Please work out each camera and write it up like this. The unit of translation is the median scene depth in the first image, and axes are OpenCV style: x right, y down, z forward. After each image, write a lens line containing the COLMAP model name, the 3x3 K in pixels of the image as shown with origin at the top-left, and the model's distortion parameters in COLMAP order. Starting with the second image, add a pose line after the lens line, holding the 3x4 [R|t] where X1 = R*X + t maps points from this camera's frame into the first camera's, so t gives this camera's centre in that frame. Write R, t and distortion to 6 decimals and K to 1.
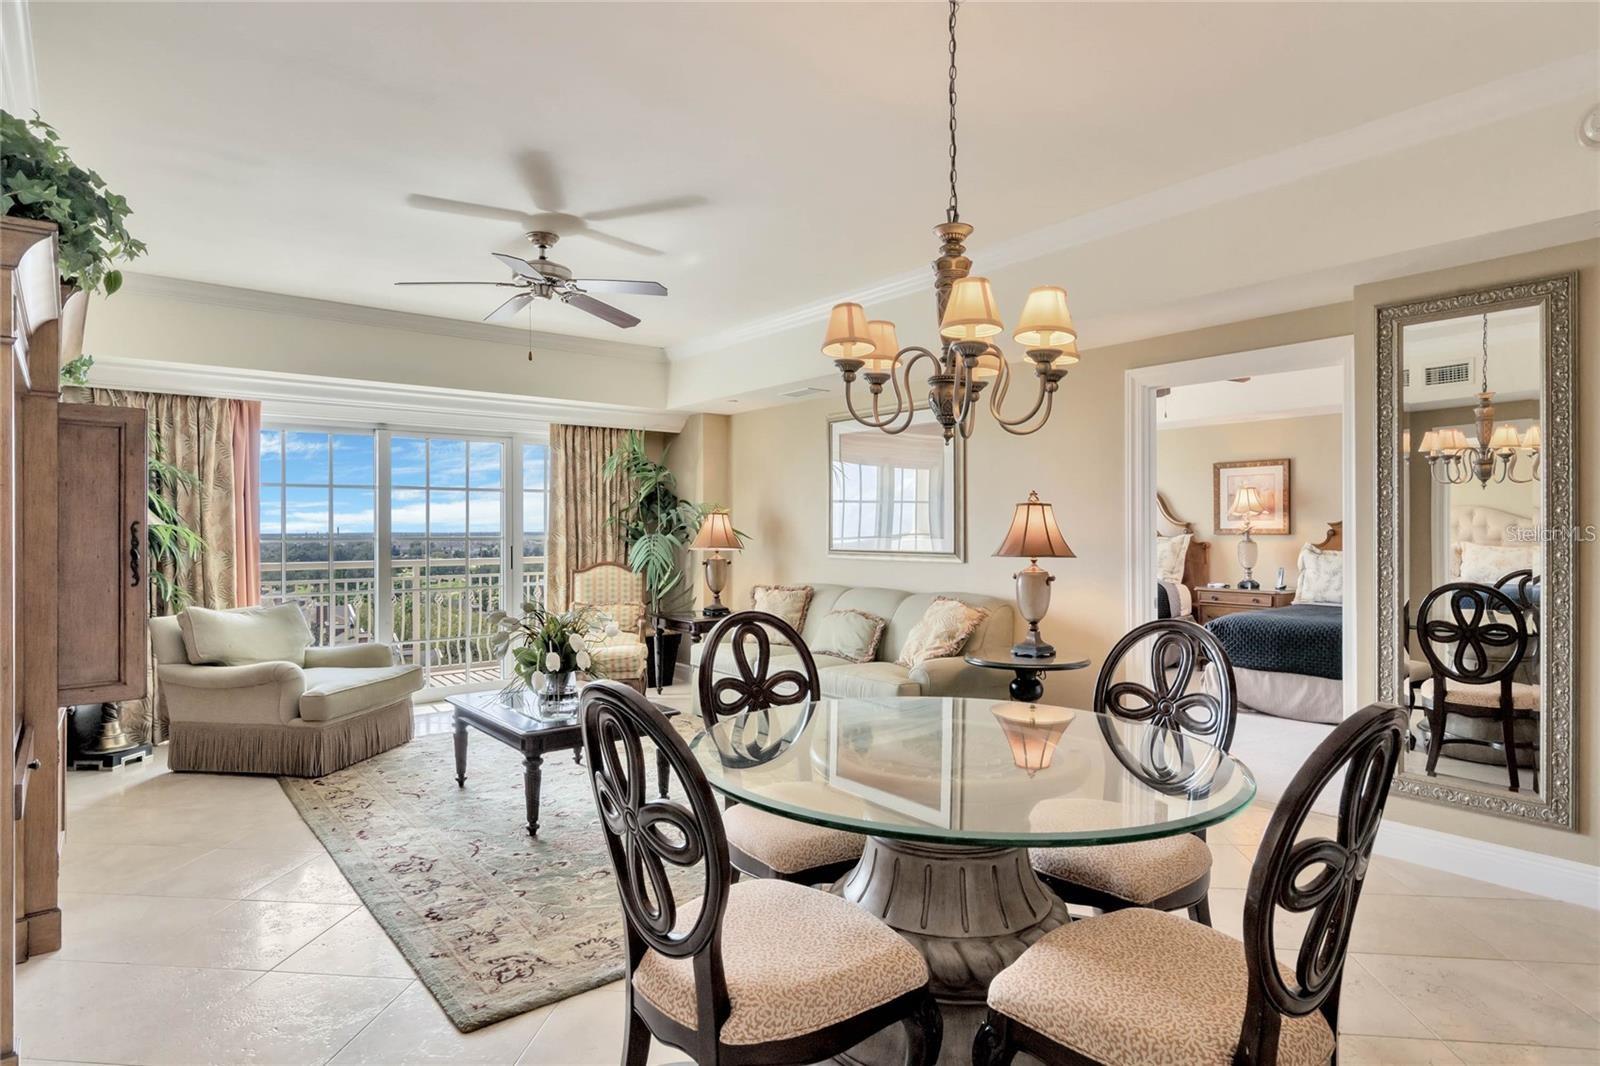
lens RADIAL K [[881.2, 0, 793.5], [0, 881.2, 530.7], [0, 0, 1]] dist [-0.002051, -0.000018]
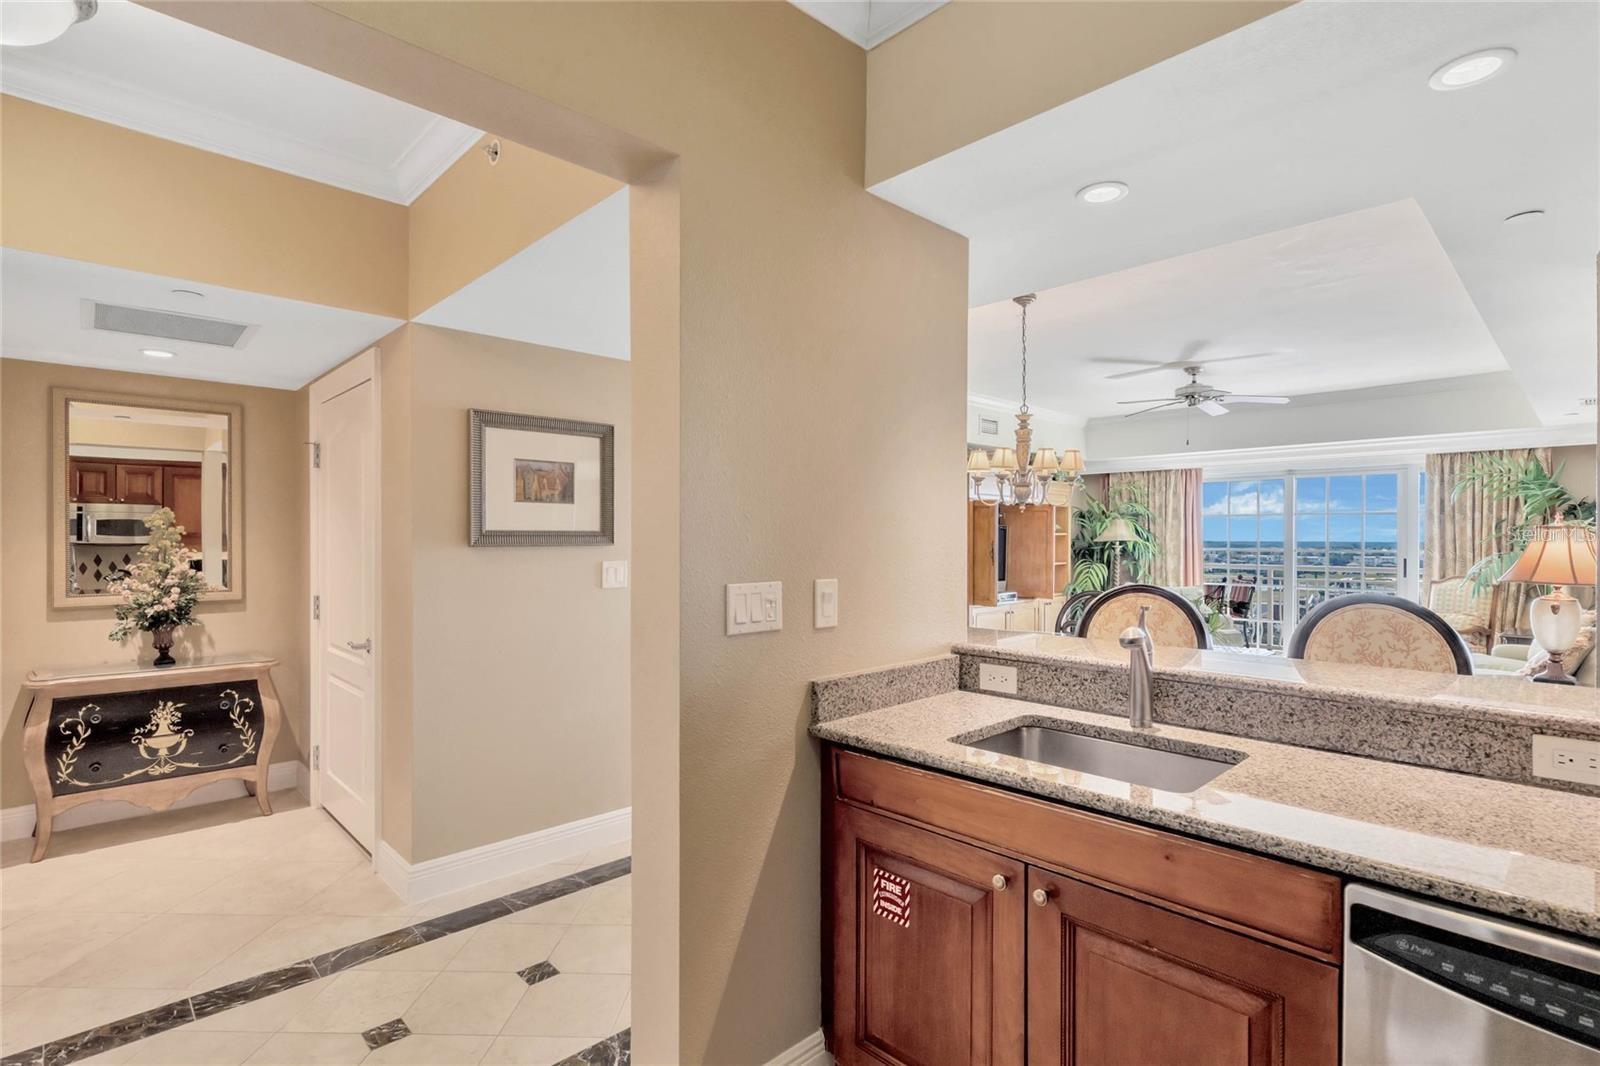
lens RADIAL K [[780.0, 0, 809.2], [0, 780.0, 538.9], [0, 0, 1]] dist [0.005082, -0.001233]
pose [[0.084448, 0.008202, -0.996394, 1.396987], [-0.002906, 0.999964, 0.007985, -0.031582], [0.996424, 0.002222, 0.084469, 0.197567]]
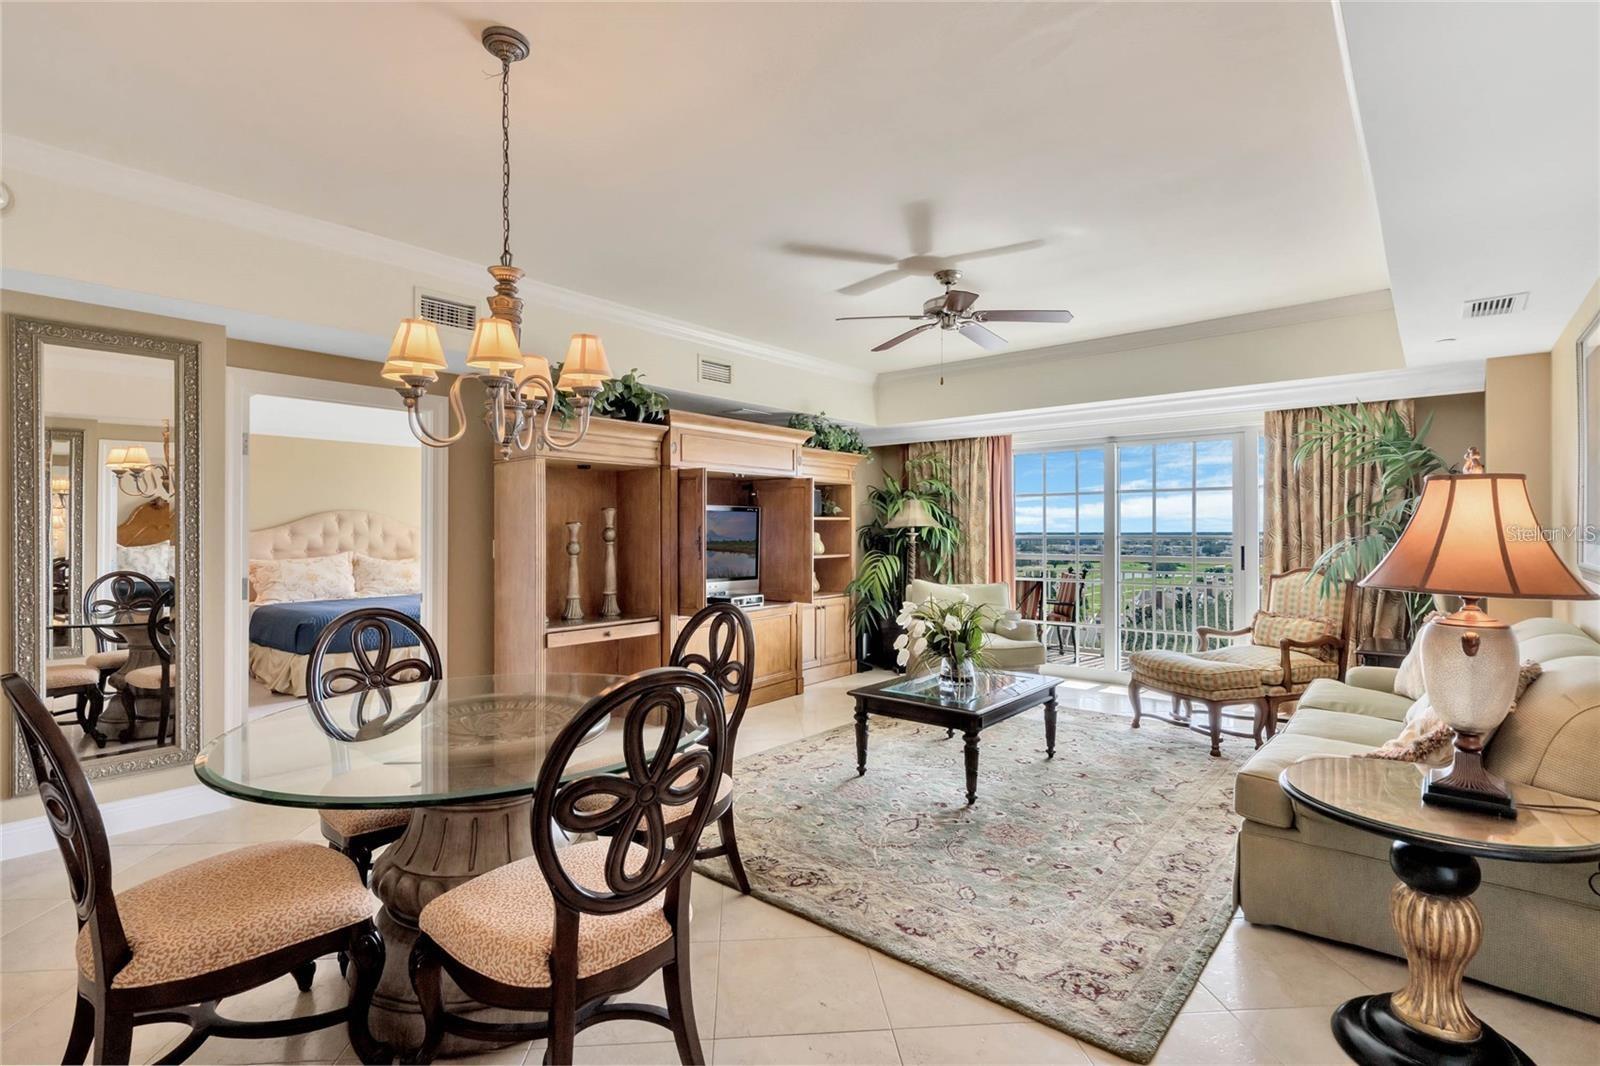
lens RADIAL K [[753.0, 0, 808.6], [0, 753.0, 530.1], [0, 0, 1]] dist [-0.005449, 0.002043]
pose [[0.182732, 0.003852, -0.983155, 0.808229], [0.001736, 0.999990, 0.004240, -0.007845], [0.983161, -0.002482, 0.182724, 0.804090]]
